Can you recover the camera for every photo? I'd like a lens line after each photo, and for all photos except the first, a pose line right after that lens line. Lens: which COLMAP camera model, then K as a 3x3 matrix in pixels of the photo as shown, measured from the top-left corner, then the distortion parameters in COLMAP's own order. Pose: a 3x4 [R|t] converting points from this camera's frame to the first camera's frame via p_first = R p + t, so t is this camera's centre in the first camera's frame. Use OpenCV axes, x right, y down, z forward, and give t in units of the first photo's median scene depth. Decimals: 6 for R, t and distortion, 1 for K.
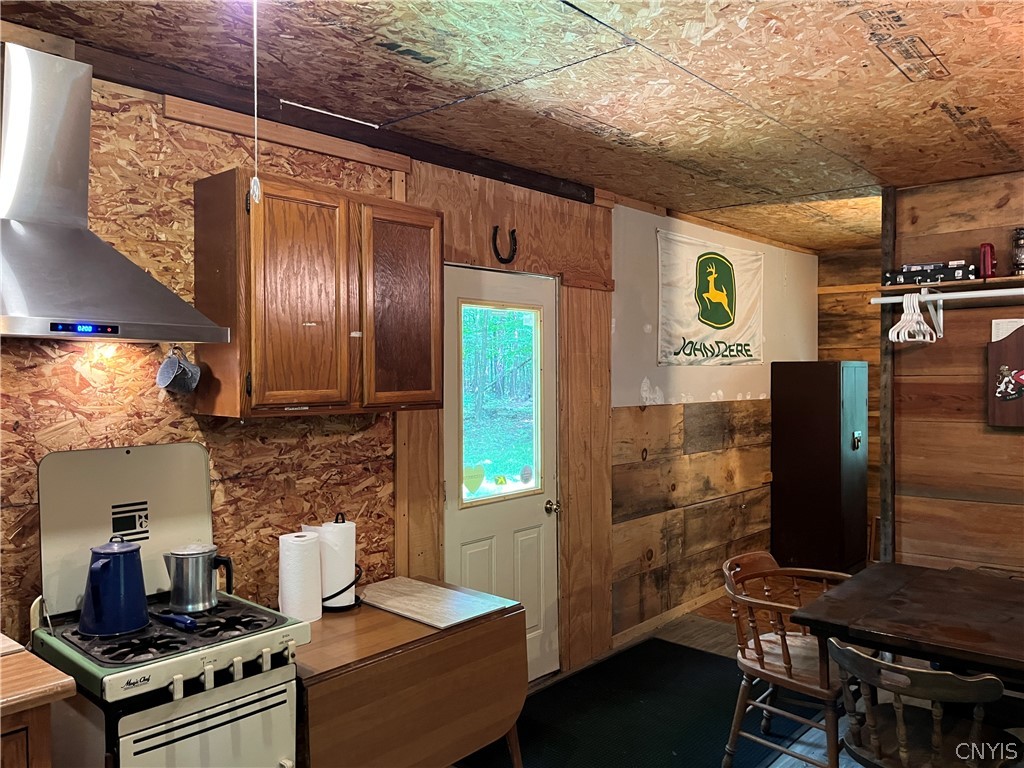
lens RADIAL K [[778.3, 0, 521.7], [0, 778.3, 380.1], [0, 0, 1]] dist [0.073811, -0.091059]
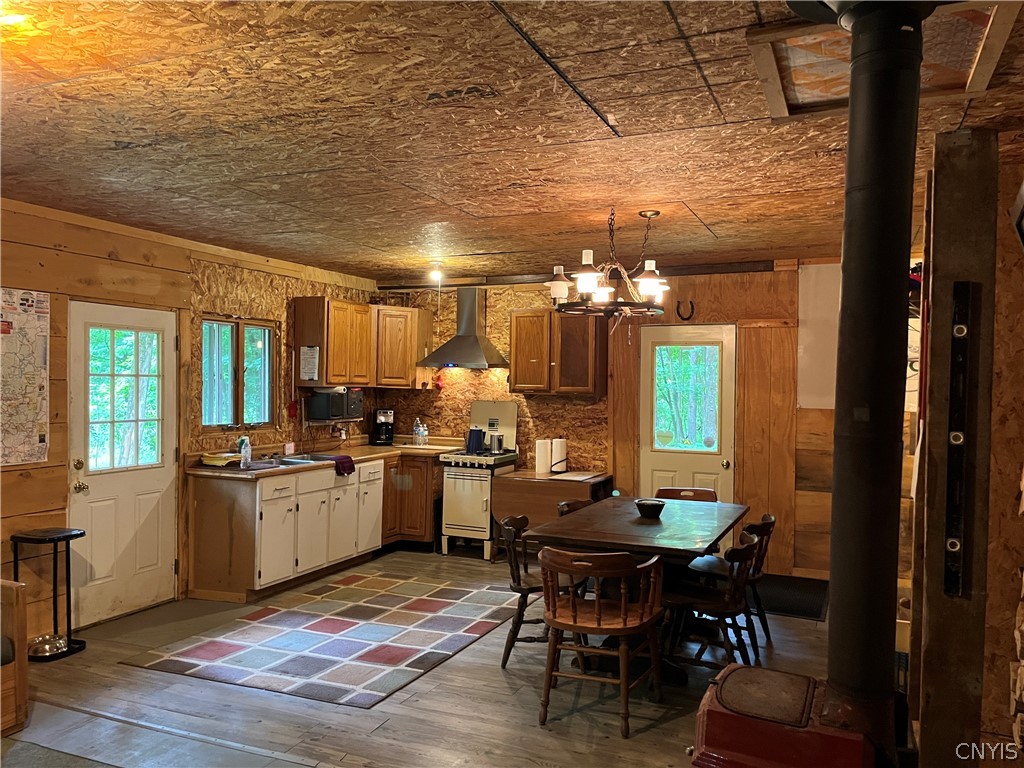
lens RADIAL K [[778.3, 0, 525.5], [0, 778.3, 383.8], [0, 0, 1]] dist [0.073811, -0.091059]
pose [[0.308369, 0.014829, -0.951151, 1.457359], [-0.028510, 0.999573, 0.006341, -0.004246], [0.950839, 0.025162, 0.308660, 0.089740]]
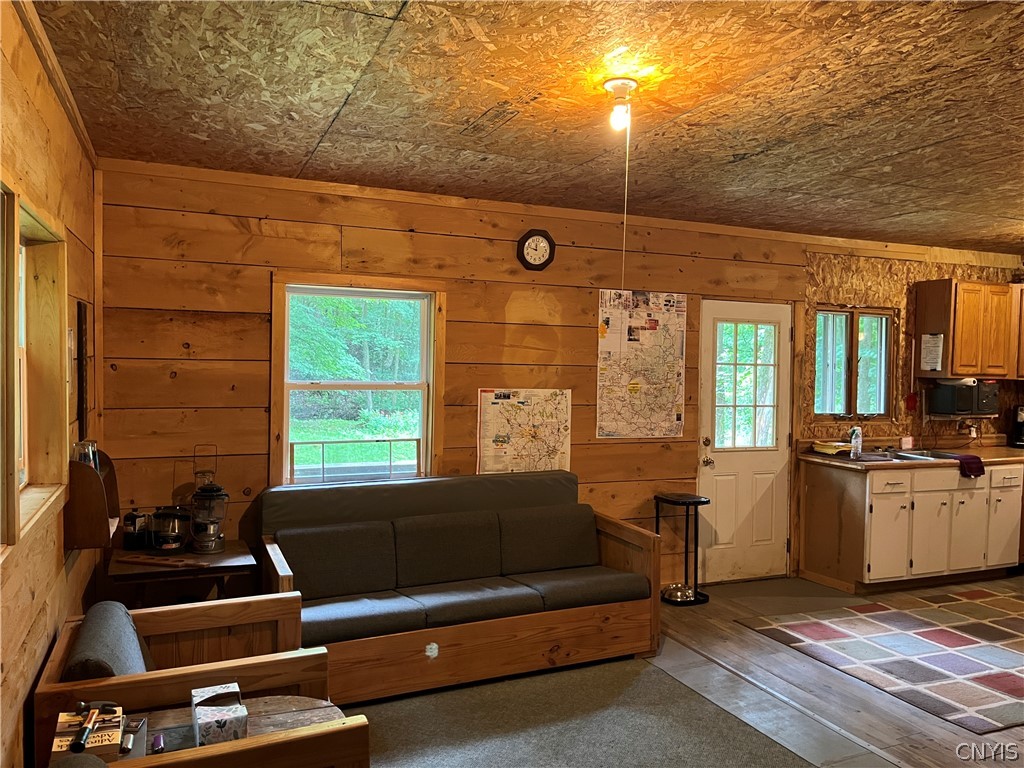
lens RADIAL K [[778.3, 0, 520.9], [0, 778.3, 383.9], [0, 0, 1]] dist [0.073811, -0.091059]
pose [[-0.437773, 0.023873, -0.898768, 1.478325], [-0.029305, 0.998737, 0.040802, -0.002135], [0.898608, 0.044200, -0.436521, 0.118883]]
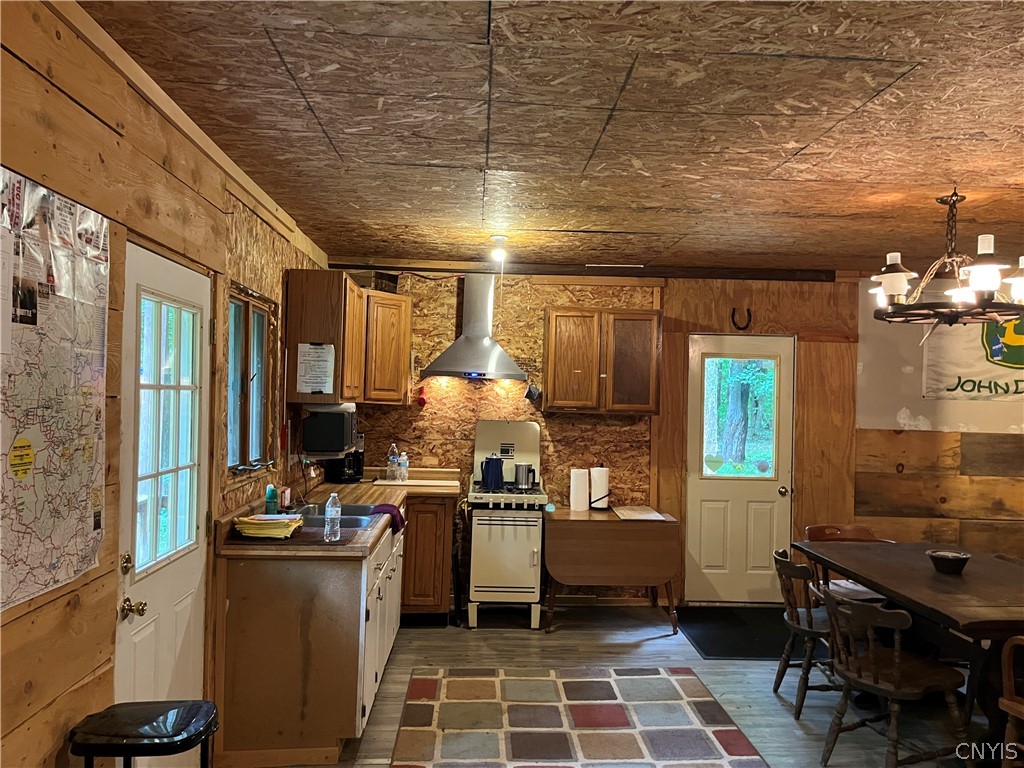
lens RADIAL K [[778.3, 0, 531.5], [0, 778.3, 381.8], [0, 0, 1]] dist [0.073811, -0.091059]
pose [[0.700813, 0.012487, -0.713235, 0.757679], [-0.039212, 0.999009, -0.021039, 0.005842], [0.712266, 0.042712, 0.700609, -0.391457]]
